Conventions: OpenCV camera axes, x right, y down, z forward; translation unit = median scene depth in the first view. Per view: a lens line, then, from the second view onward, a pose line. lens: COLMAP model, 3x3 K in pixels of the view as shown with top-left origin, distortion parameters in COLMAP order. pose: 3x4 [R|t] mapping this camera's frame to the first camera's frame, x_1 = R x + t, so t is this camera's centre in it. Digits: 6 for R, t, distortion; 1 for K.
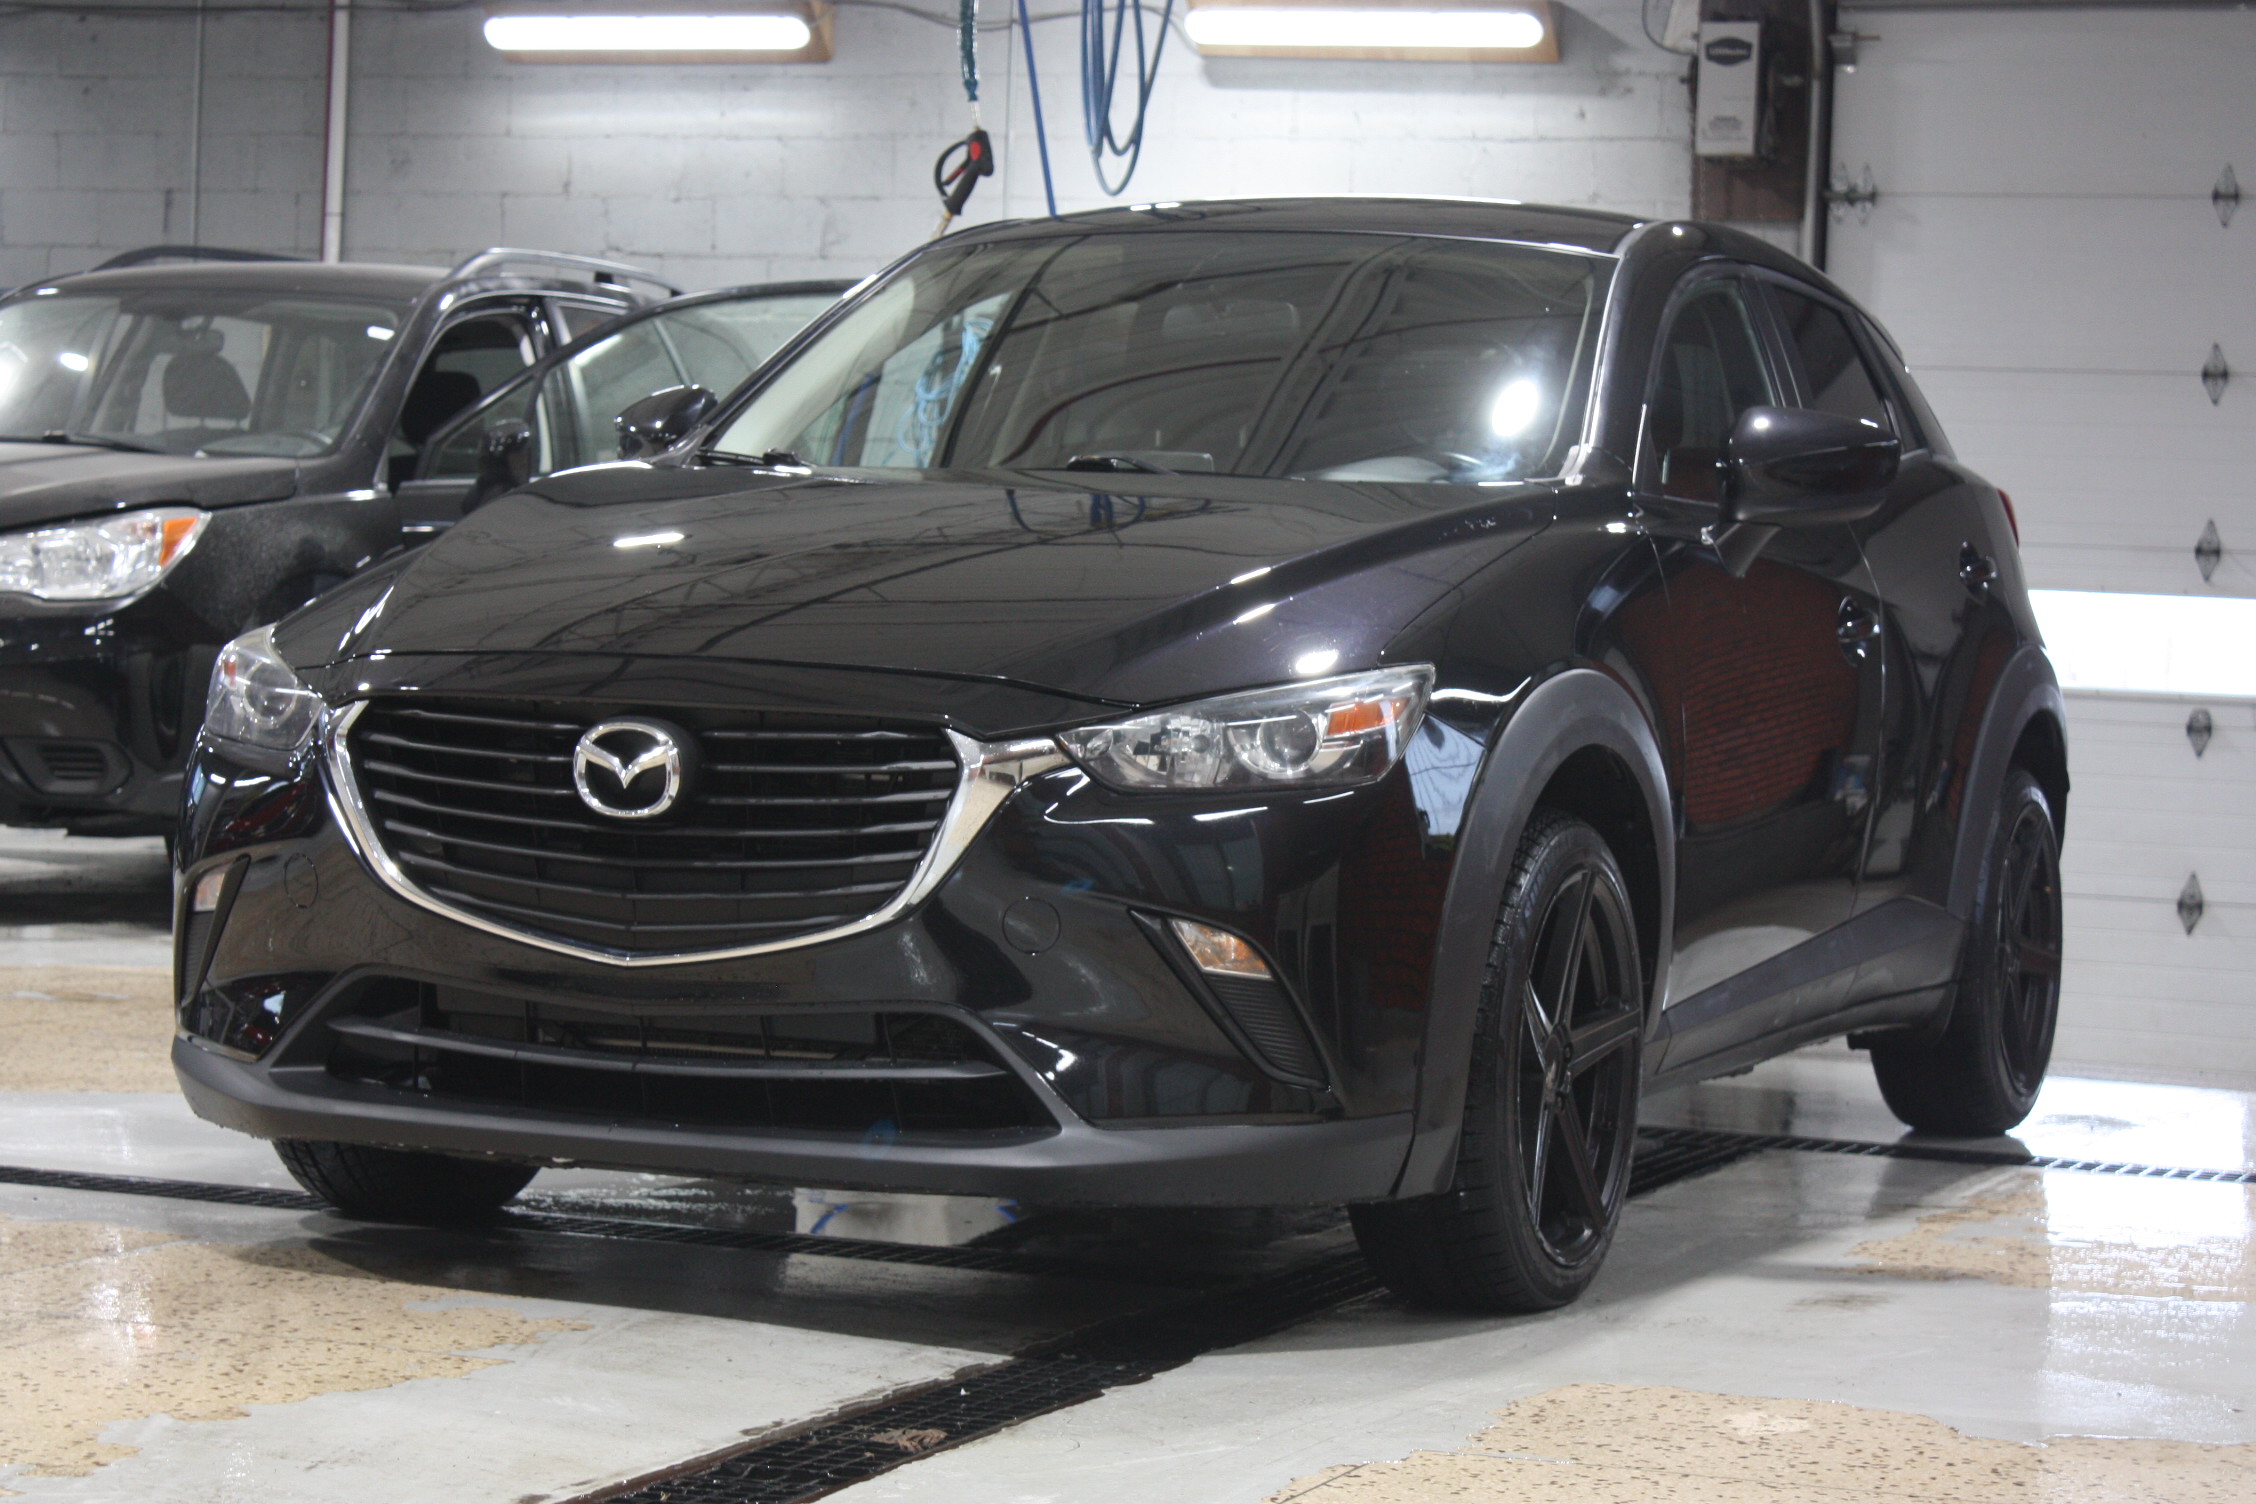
lens RADIAL K [[5146.3, 0, 1126.7], [0, 5146.3, 758.4], [0, 0, 1]] dist [0.054360, 0.000000]
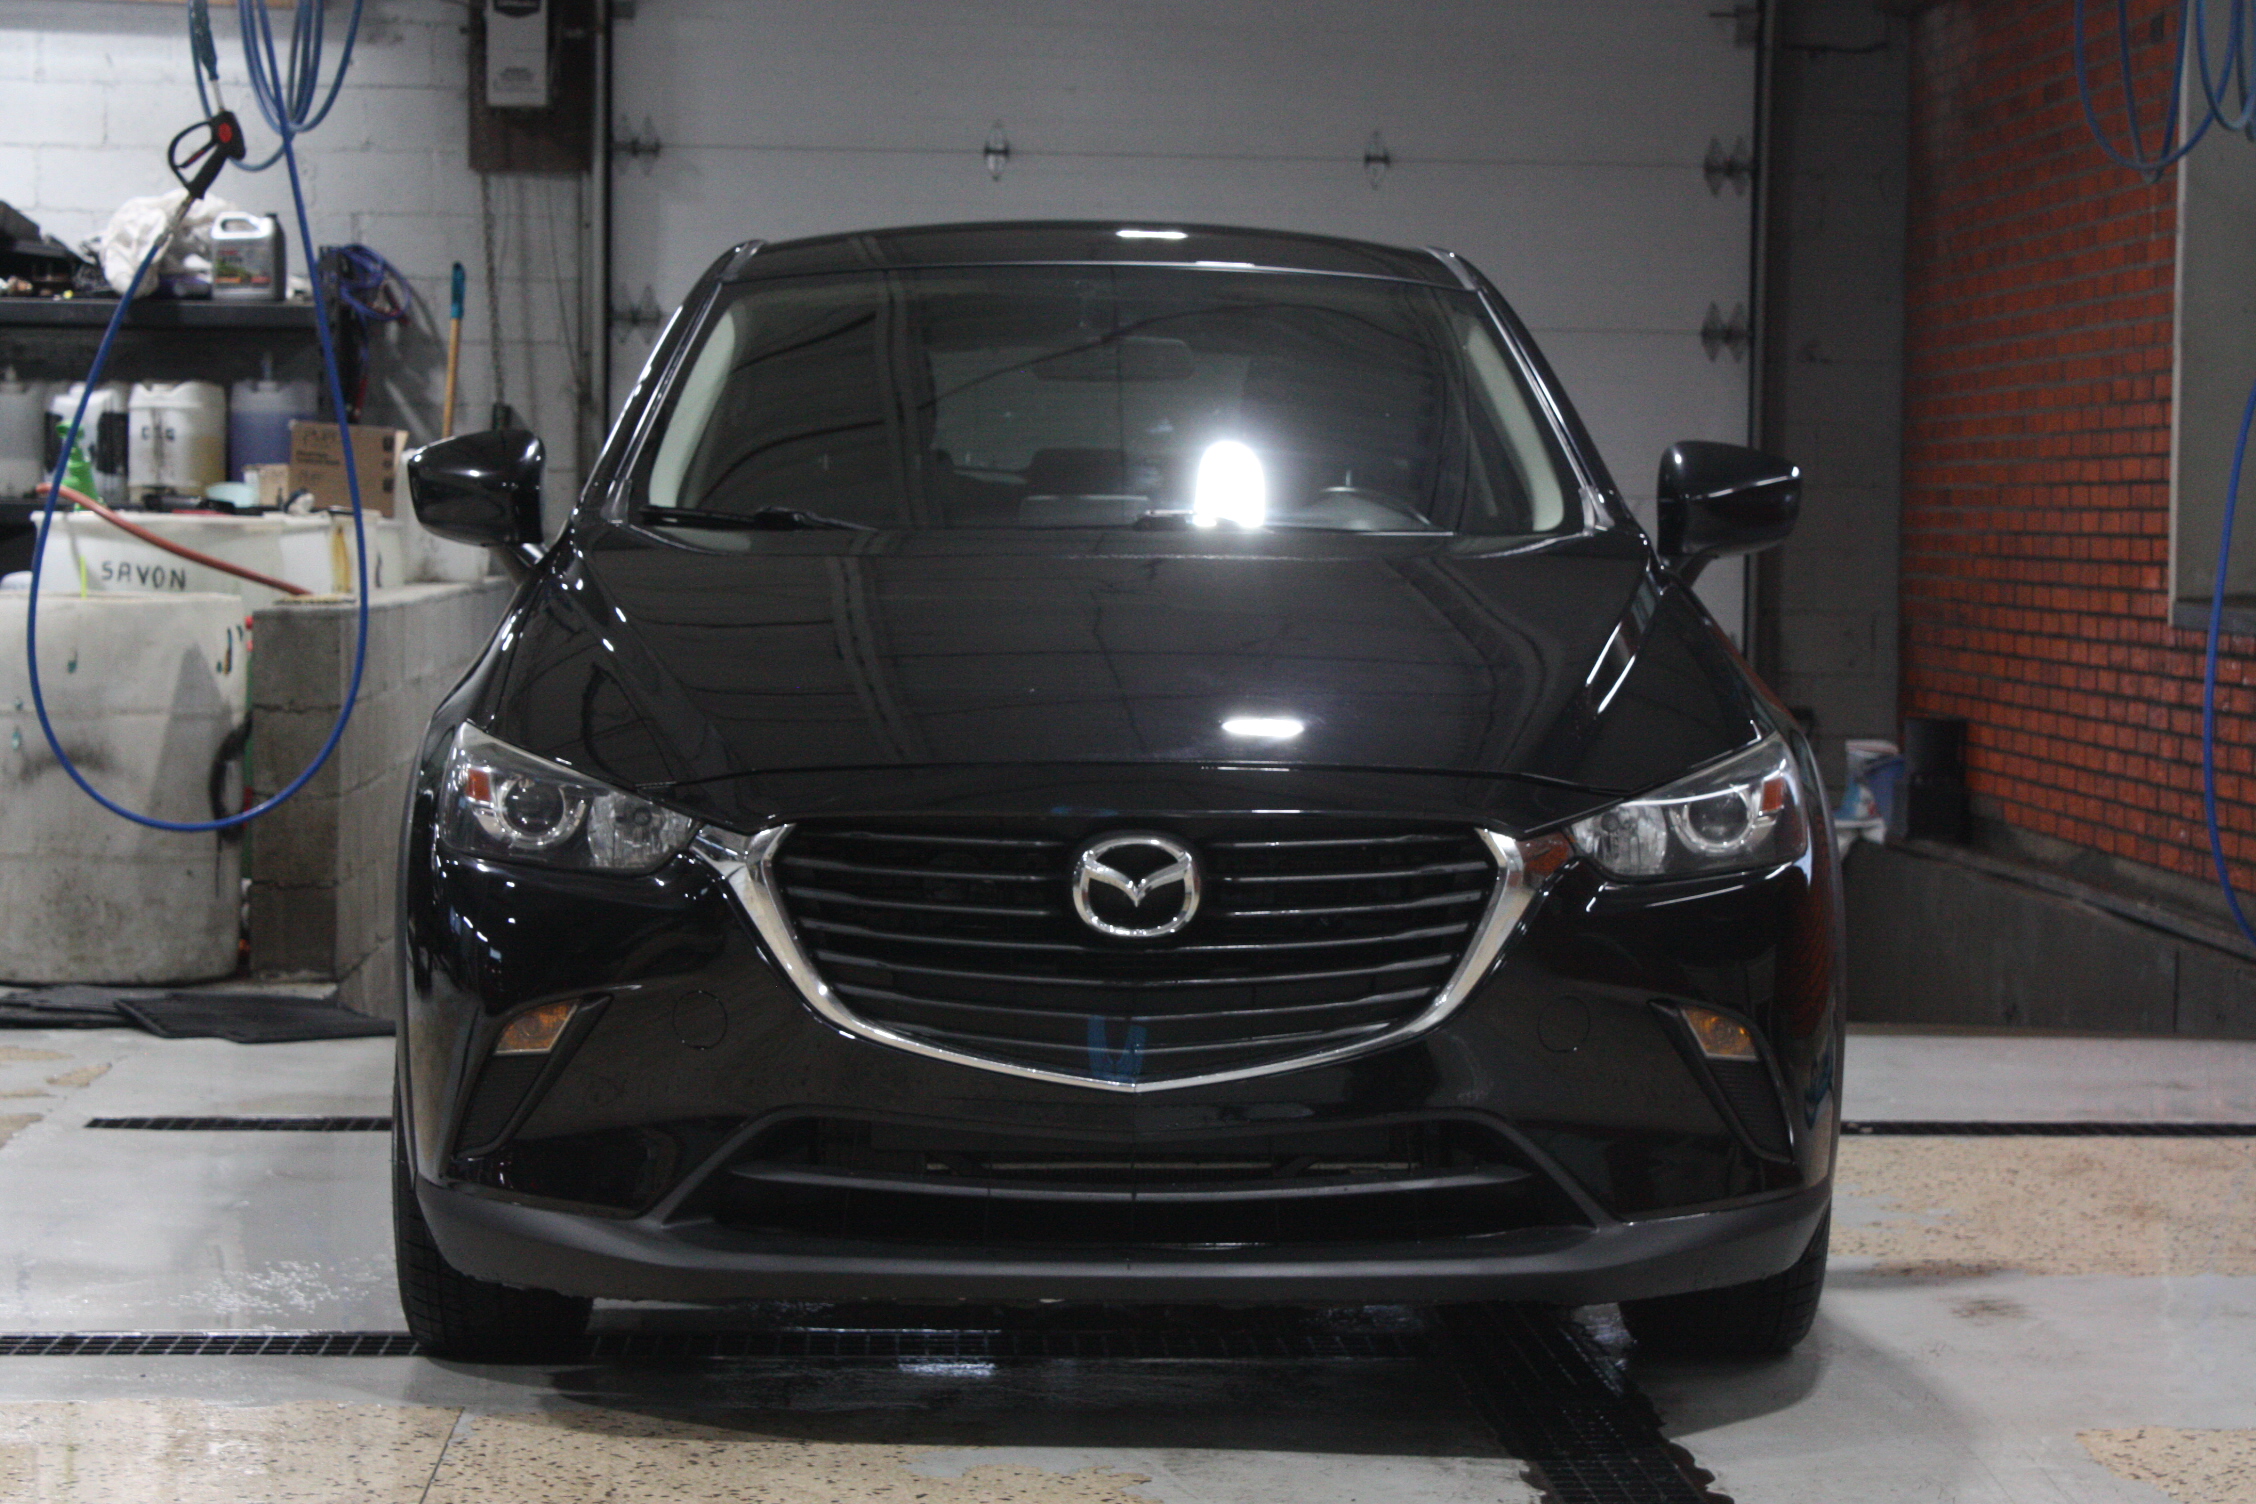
lens RADIAL K [[4984.2, 0, 1128.6], [0, 4984.2, 745.6], [0, 0, 1]] dist [0.017439, 0.000000]
pose [[0.907736, -0.046195, 0.416992, -0.267063], [0.035230, 0.998802, 0.033957, -0.030554], [-0.418061, -0.016133, 0.908276, 0.093100]]
